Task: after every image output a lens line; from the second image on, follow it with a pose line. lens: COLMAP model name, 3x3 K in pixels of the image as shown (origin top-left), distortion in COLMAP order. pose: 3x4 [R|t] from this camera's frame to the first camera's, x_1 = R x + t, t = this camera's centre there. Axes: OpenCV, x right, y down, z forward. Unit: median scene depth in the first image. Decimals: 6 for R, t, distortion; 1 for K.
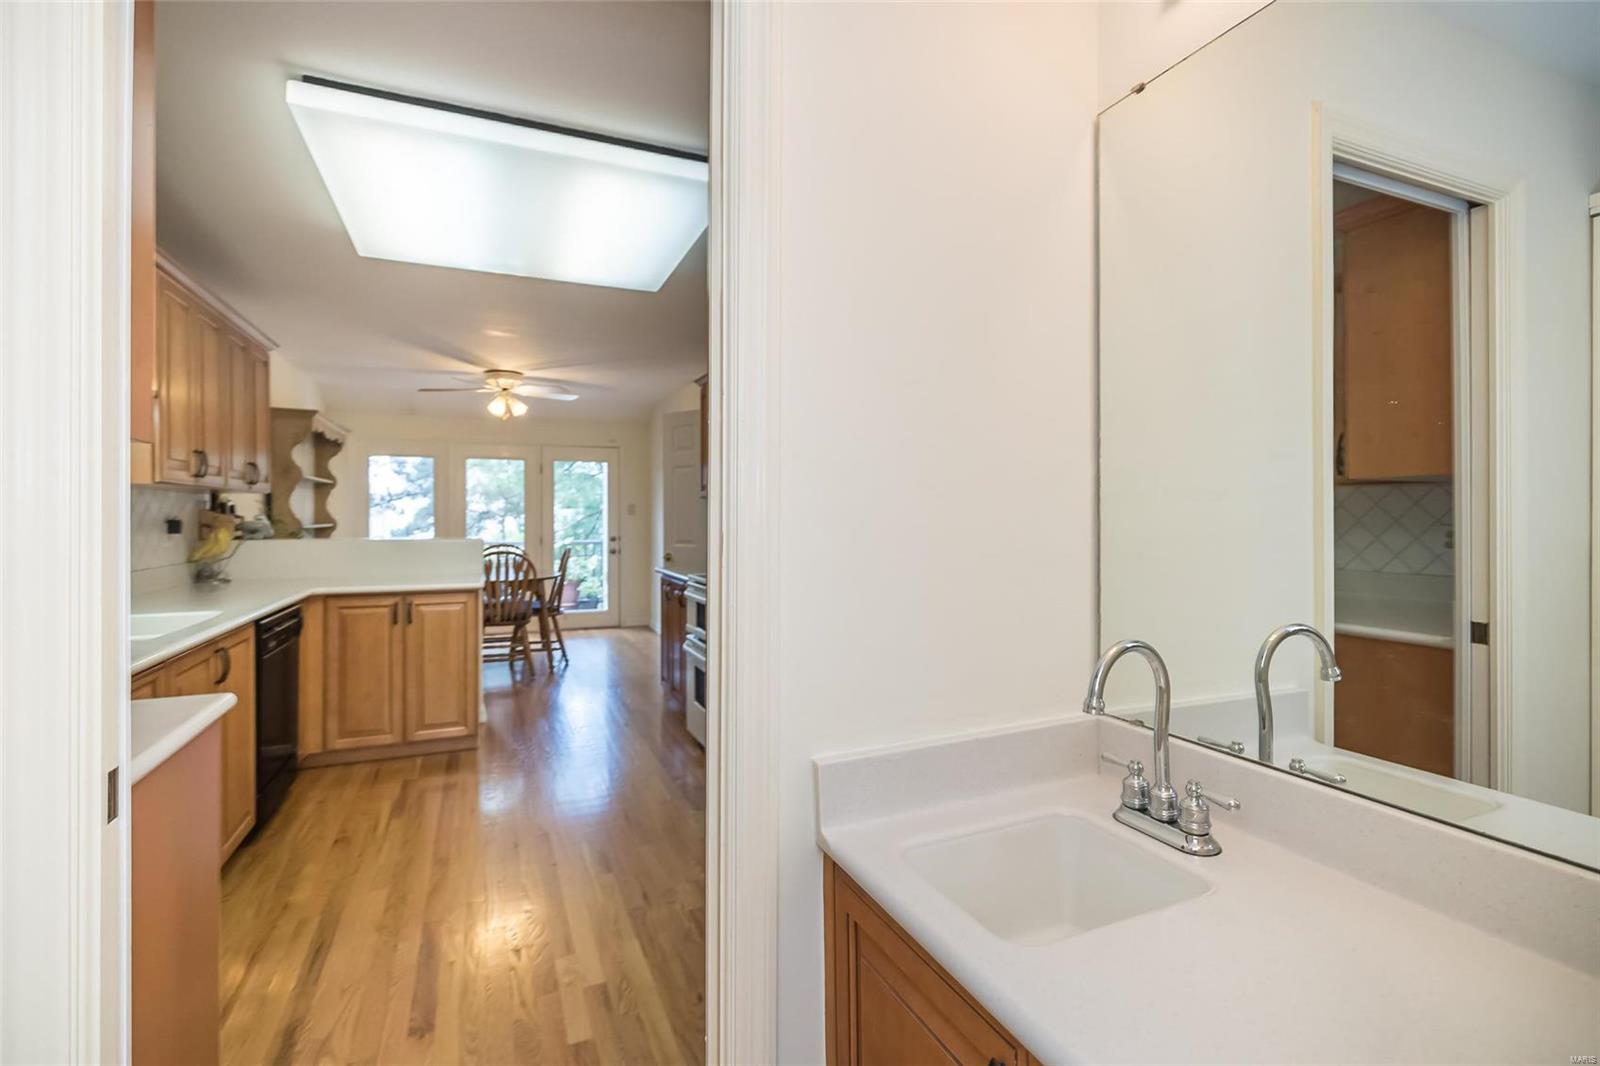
lens RADIAL K [[721.3, 0, 860.2], [0, 721.3, 518.3], [0, 0, 1]] dist [0.002143, 0.000576]
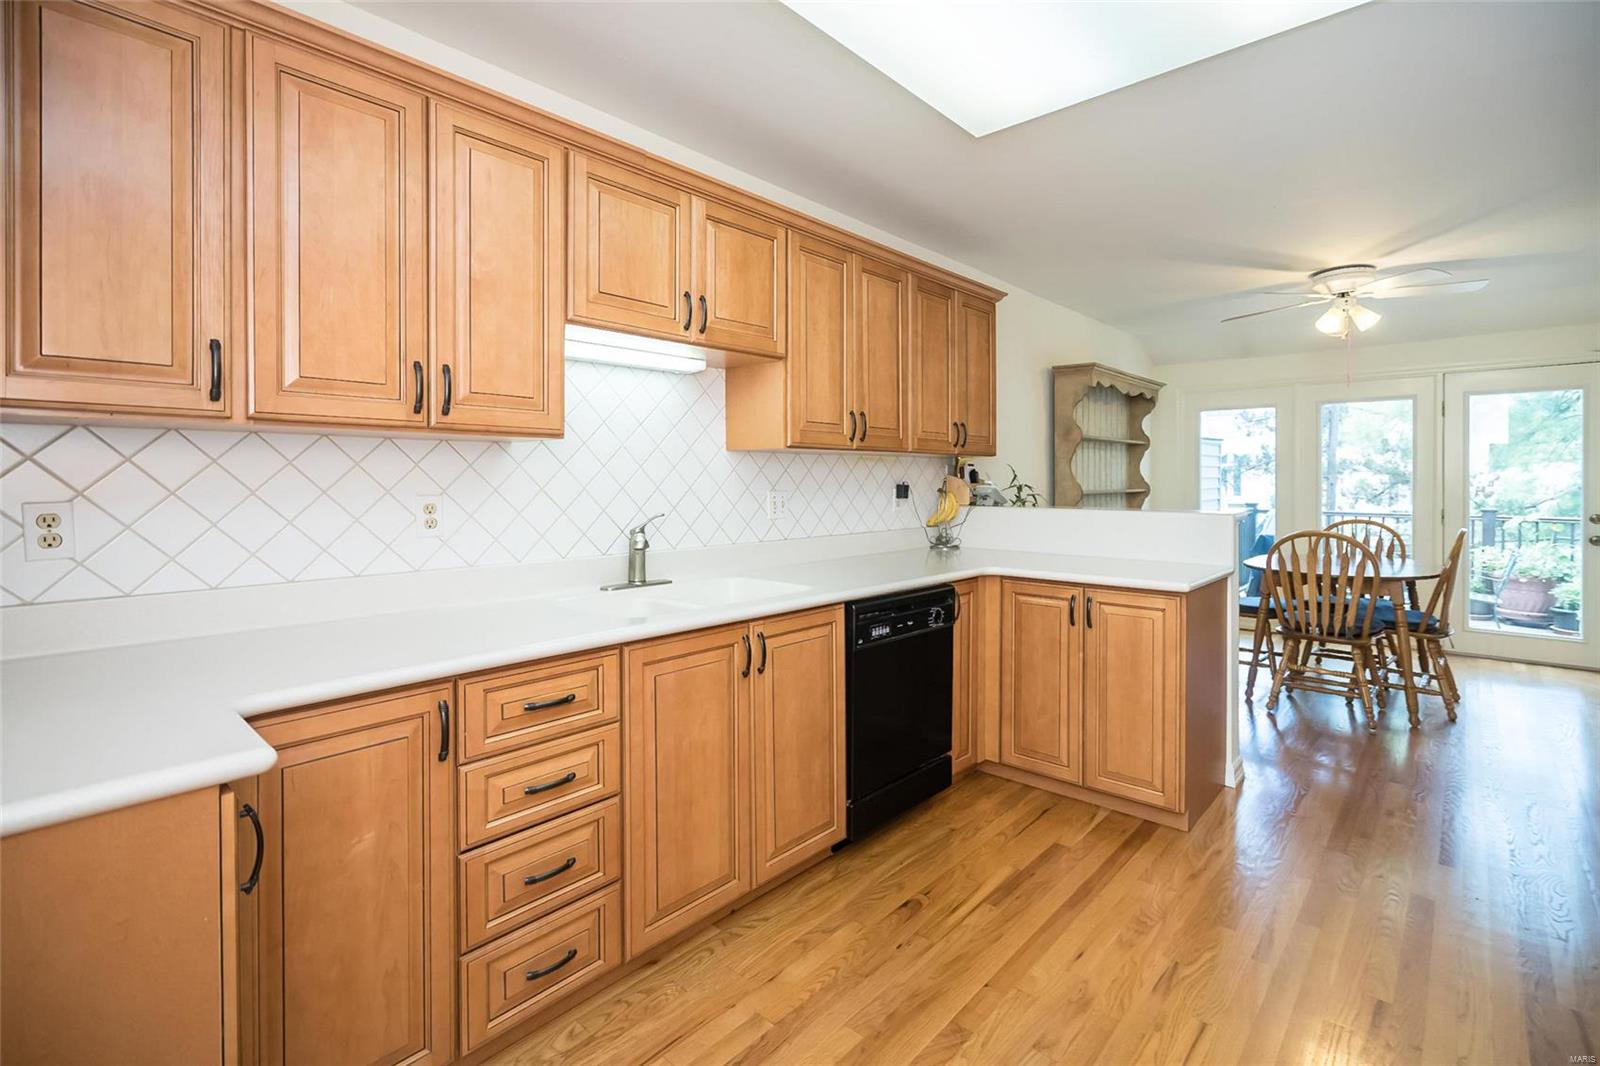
lens RADIAL K [[729.5, 0, 815.9], [0, 729.5, 485.8], [0, 0, 1]] dist [0.001257, 0.000185]
pose [[0.346787, 0.005725, -0.937927, -0.016261], [-0.000473, 0.999982, 0.005929, -0.001351], [0.937944, -0.001613, 0.346783, 0.329109]]
